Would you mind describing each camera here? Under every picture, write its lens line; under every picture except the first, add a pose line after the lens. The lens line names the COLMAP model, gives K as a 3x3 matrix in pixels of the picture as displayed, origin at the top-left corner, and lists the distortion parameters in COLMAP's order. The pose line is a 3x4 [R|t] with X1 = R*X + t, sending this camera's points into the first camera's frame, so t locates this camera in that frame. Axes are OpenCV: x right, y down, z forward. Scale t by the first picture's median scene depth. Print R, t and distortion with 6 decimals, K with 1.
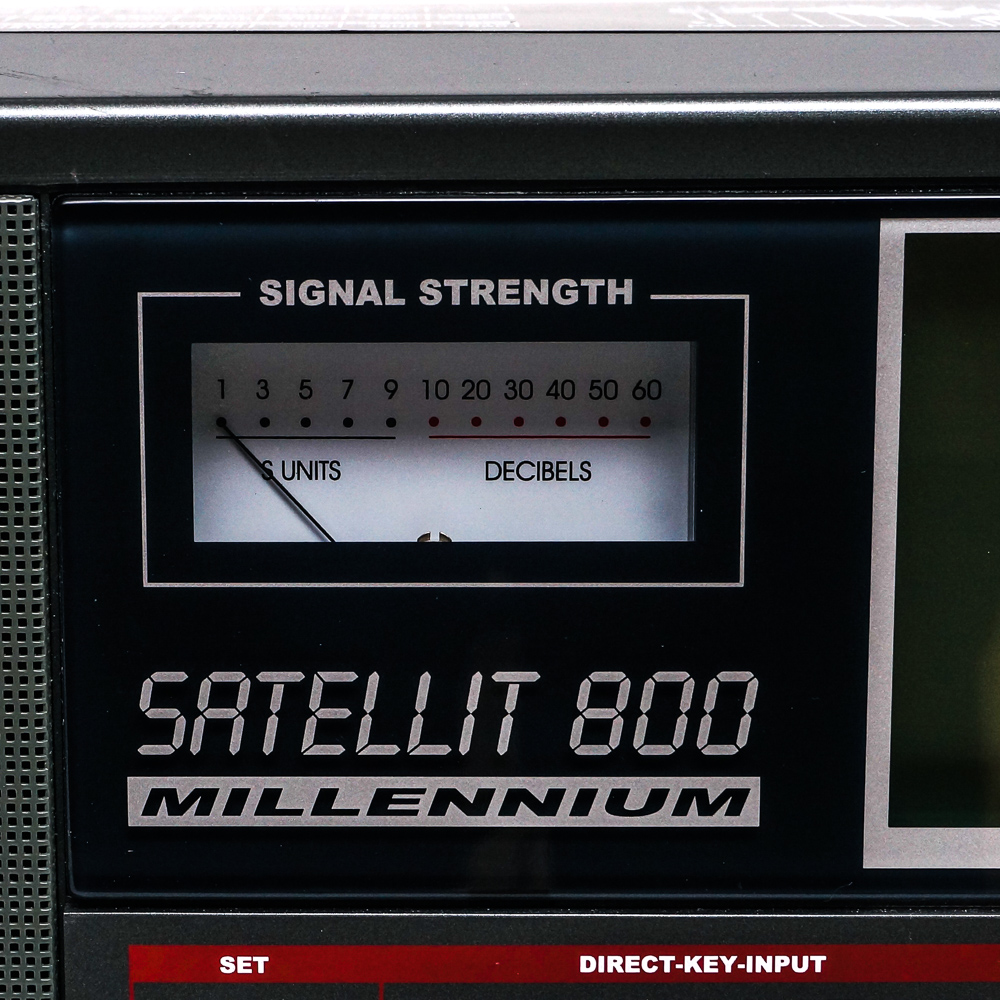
lens RADIAL K [[3441.0, 0, 424.4], [0, 3441.0, 534.0], [0, 0, 1]] dist [0.018118, 0.000000]
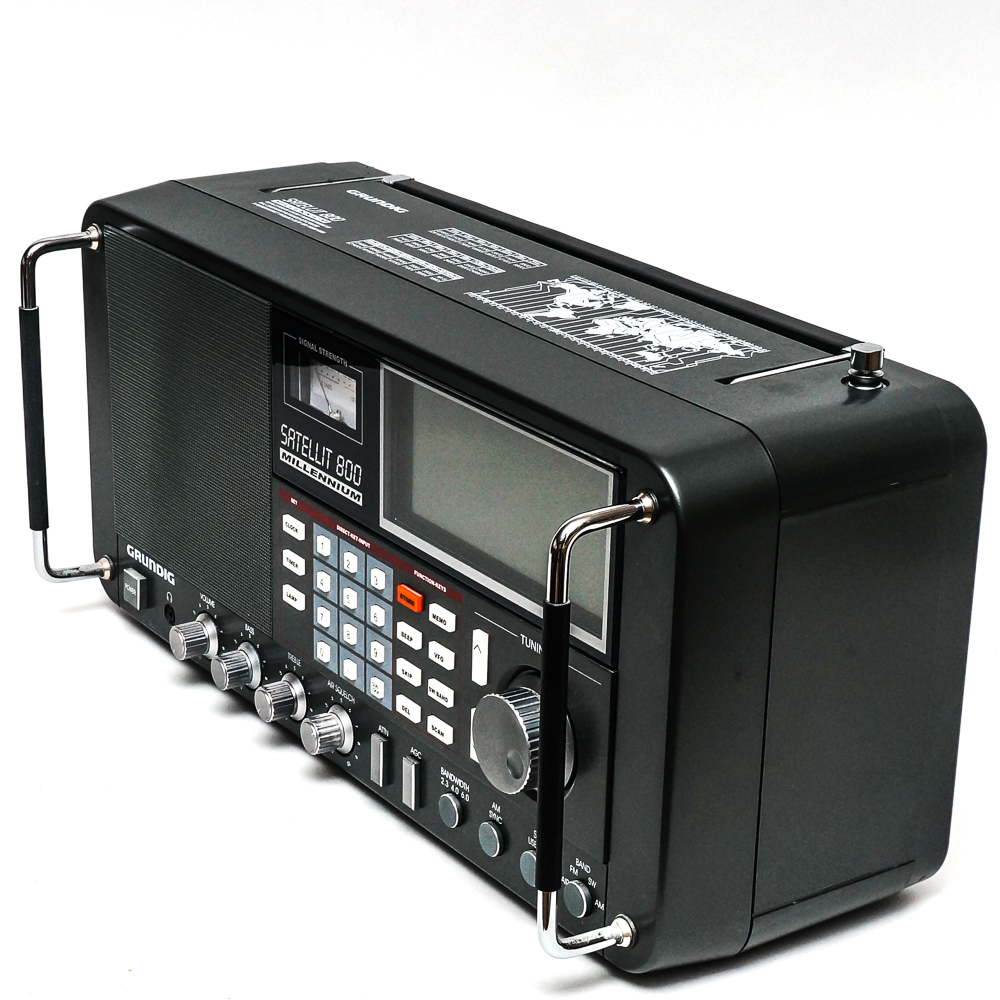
lens RADIAL K [[2607.7, 0, 498.3], [0, 2607.7, 509.7], [0, 0, 1]] dist [-0.022888, 0.000000]
pose [[0.580708, 0.300223, -0.756732, 2.400428], [-0.181924, 0.953868, 0.238828, -0.637072], [0.793525, -0.001021, 0.608537, -0.655800]]
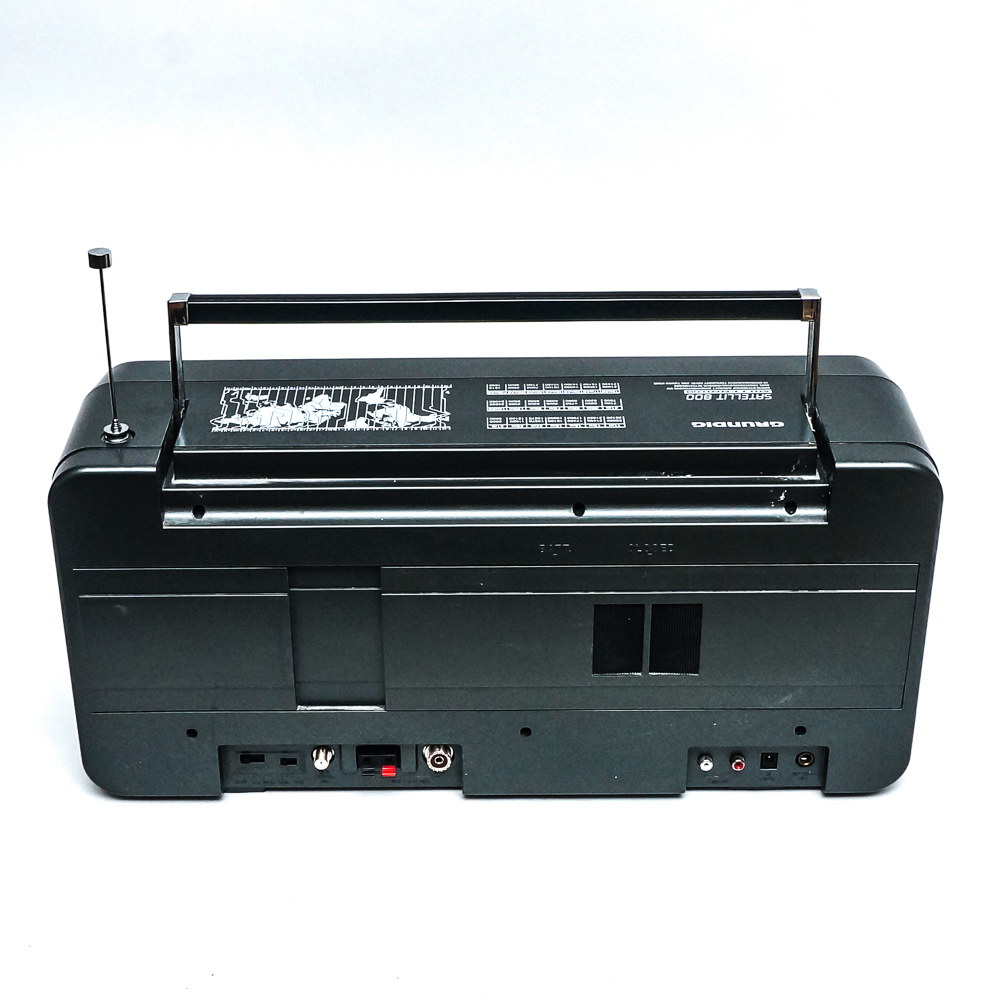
lens RADIAL K [[1896.7, 0, 489.3], [0, 1896.7, 499.7], [0, 0, 1]] dist [0.052815, 0.000000]
pose [[-0.999802, 0.017498, -0.009464, 0.058877], [0.007642, 0.777065, 0.629373, -1.841304], [0.018366, 0.629177, -0.777045, 3.451814]]
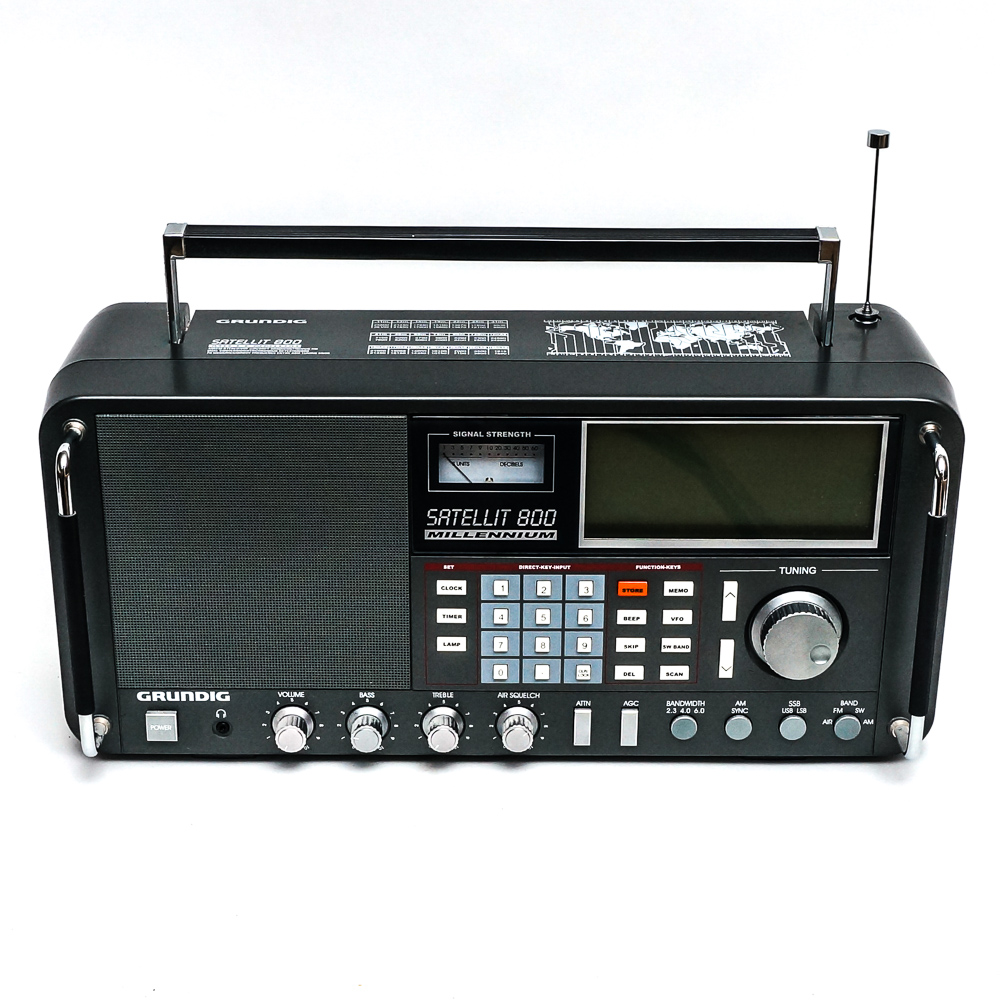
lens RADIAL K [[2050.1, 0, 491.9], [0, 2050.1, 563.7], [0, 0, 1]] dist [0.001534, 0.000000]
pose [[0.999806, -0.000451, 0.019685, -0.049274], [-0.004211, 0.971712, 0.236130, -0.558469], [-0.019235, -0.236168, 0.971522, -1.786016]]
